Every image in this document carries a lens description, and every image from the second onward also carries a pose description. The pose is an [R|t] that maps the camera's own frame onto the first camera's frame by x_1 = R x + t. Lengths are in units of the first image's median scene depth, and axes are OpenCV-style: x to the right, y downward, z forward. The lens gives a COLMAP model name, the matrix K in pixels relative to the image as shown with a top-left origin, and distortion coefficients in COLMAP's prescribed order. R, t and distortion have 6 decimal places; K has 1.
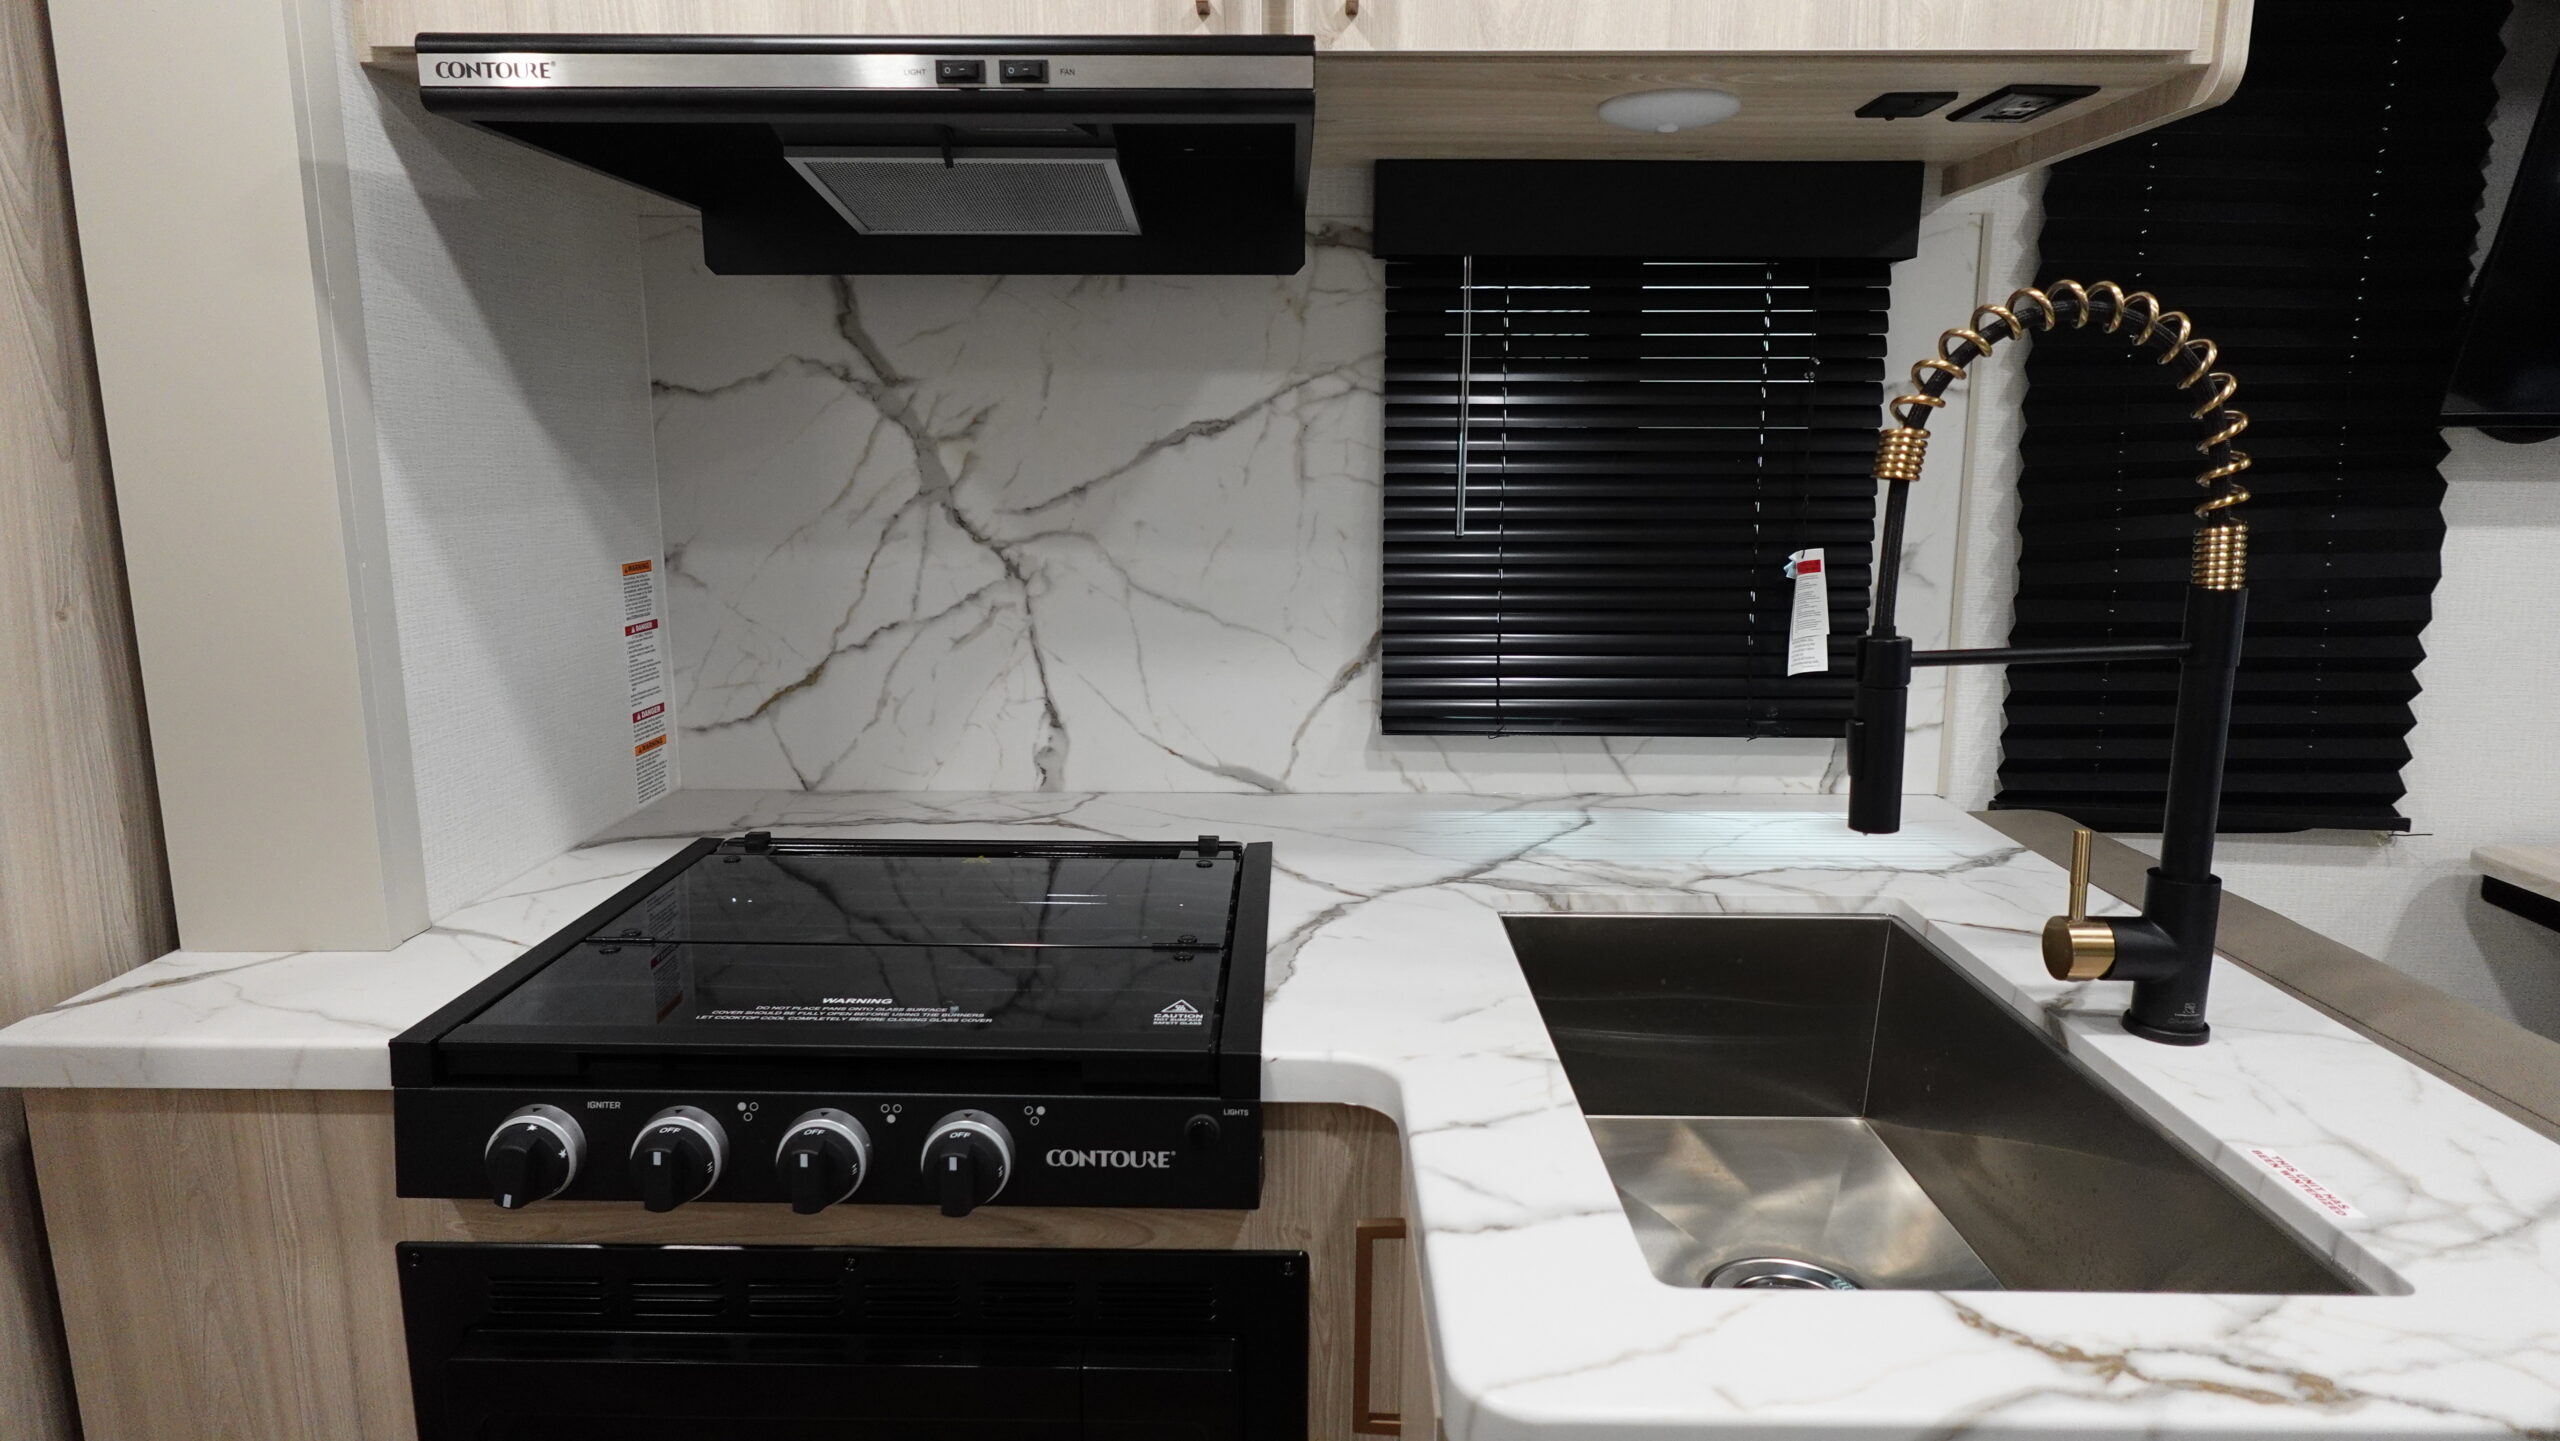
lens RADIAL K [[1474.0, 0, 1284.1], [0, 1474.0, 720.2], [0, 0, 1]] dist [-0.004550, 0.003298]
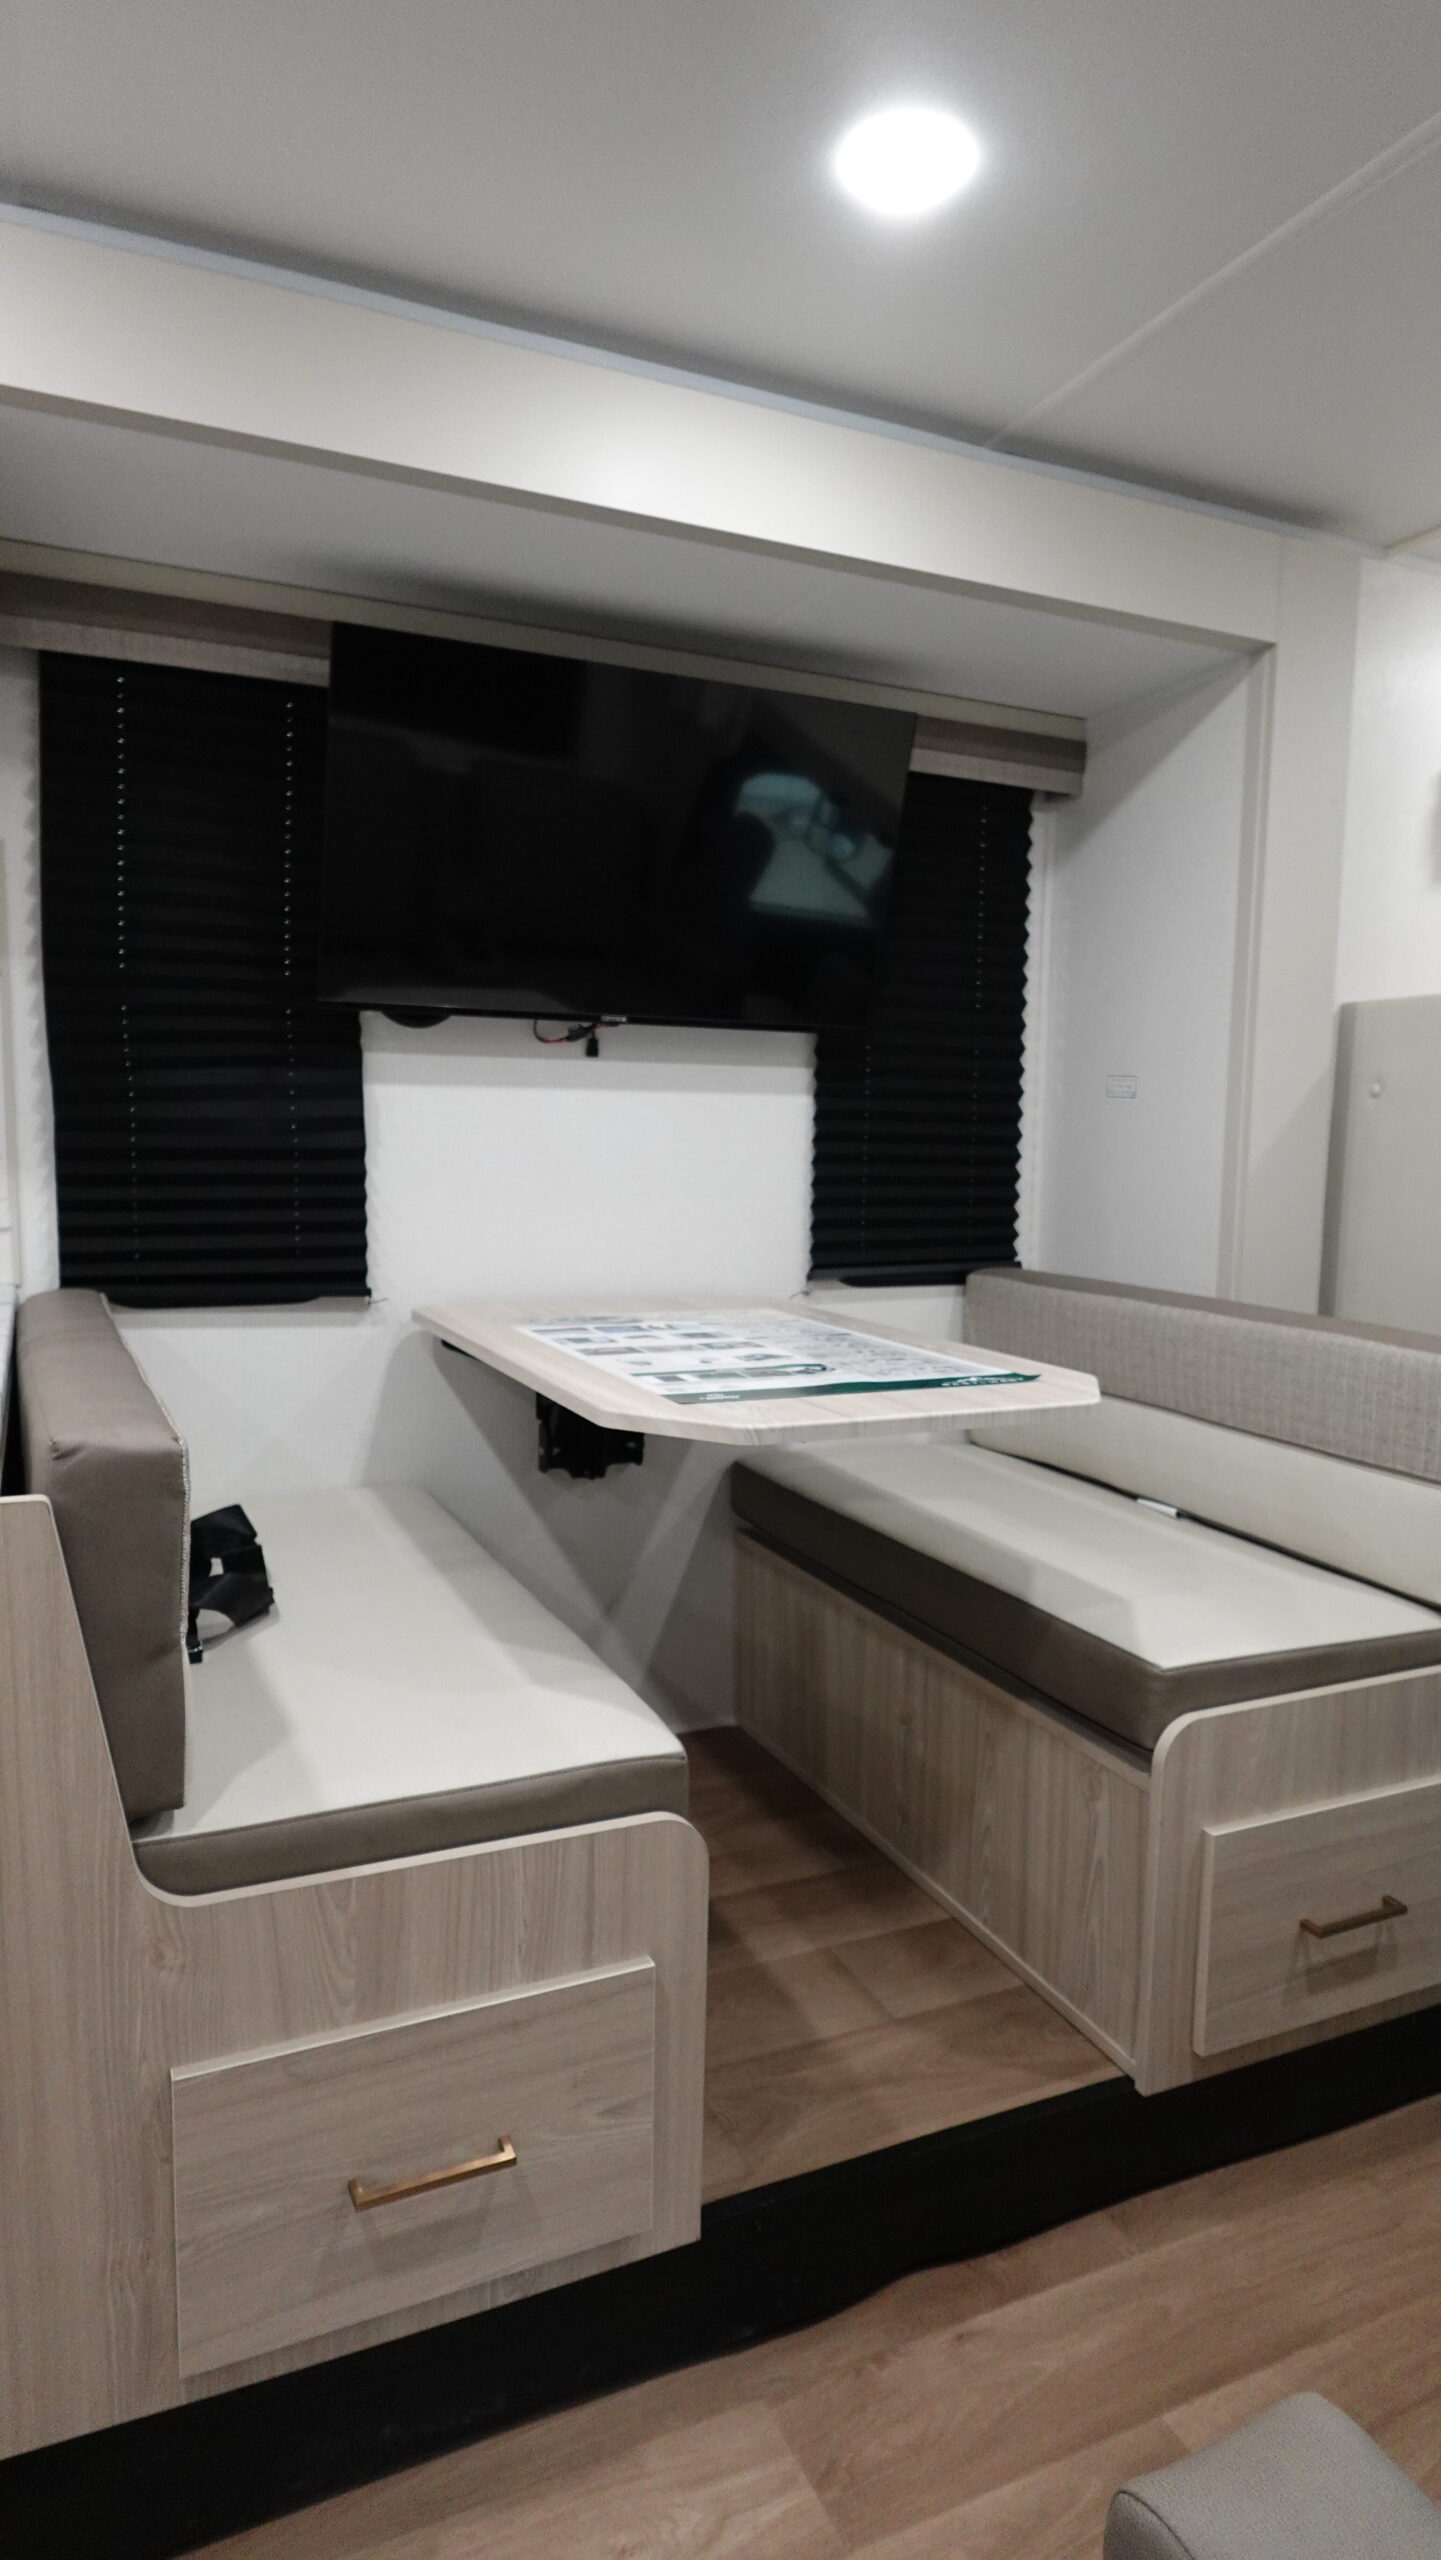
lens RADIAL K [[1474.0, 0, 722.8], [0, 1474.0, 1283.1], [0, 0, 1]] dist [-0.004550, 0.003298]
pose [[0.903901, -0.030731, 0.426636, 0.473821], [0.062525, 0.996195, -0.060712, 0.173021], [-0.423147, 0.081553, 0.902384, -0.435321]]
